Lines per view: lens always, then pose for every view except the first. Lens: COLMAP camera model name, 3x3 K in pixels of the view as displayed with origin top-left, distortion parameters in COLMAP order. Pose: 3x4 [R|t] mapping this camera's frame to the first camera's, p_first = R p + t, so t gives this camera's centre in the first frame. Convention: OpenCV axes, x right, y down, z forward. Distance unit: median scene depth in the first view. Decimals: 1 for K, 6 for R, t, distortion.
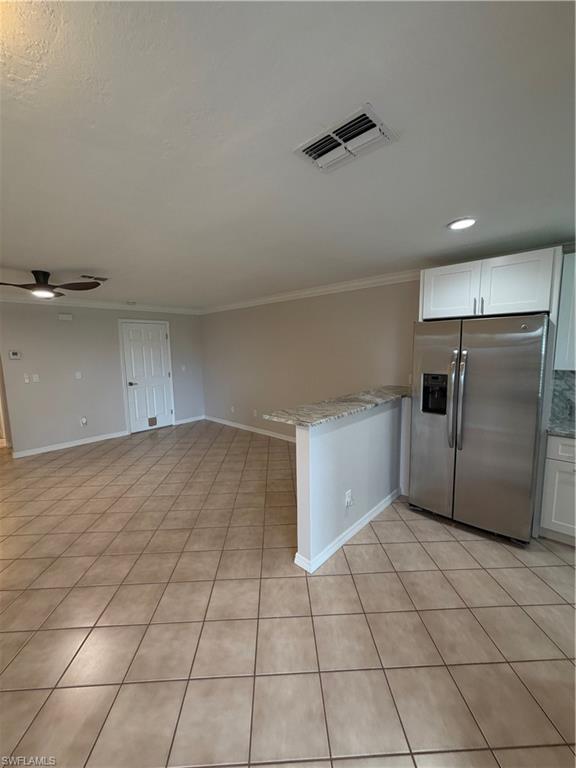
lens RADIAL K [[306.1, 0, 288.0], [0, 306.1, 384.0], [0, 0, 1]] dist [0.000134, 0.000005]
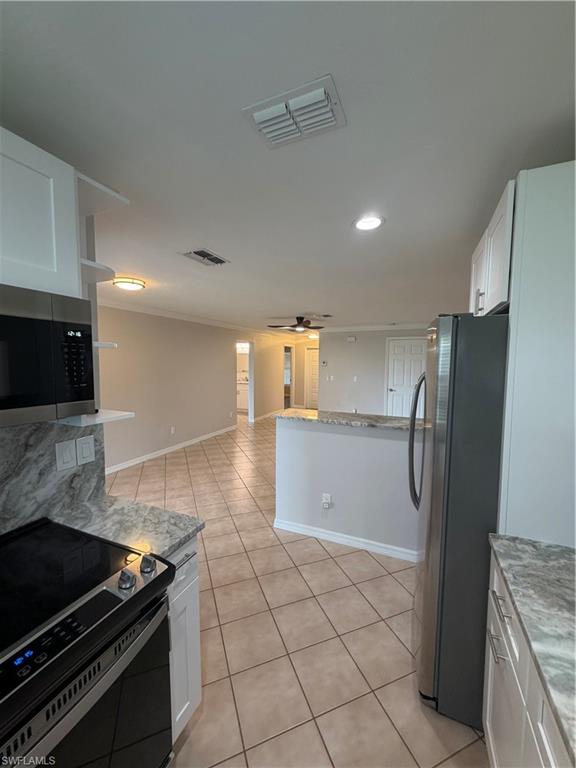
lens RADIAL K [[306.1, 0, 288.0], [0, 306.1, 384.0], [0, 0, 1]] dist [0.000134, 0.000005]
pose [[0.331774, 0.093751, -0.938689, 1.045751], [-0.130451, 0.990049, 0.052774, -0.072683], [0.934296, 0.104944, 0.340703, 0.420032]]
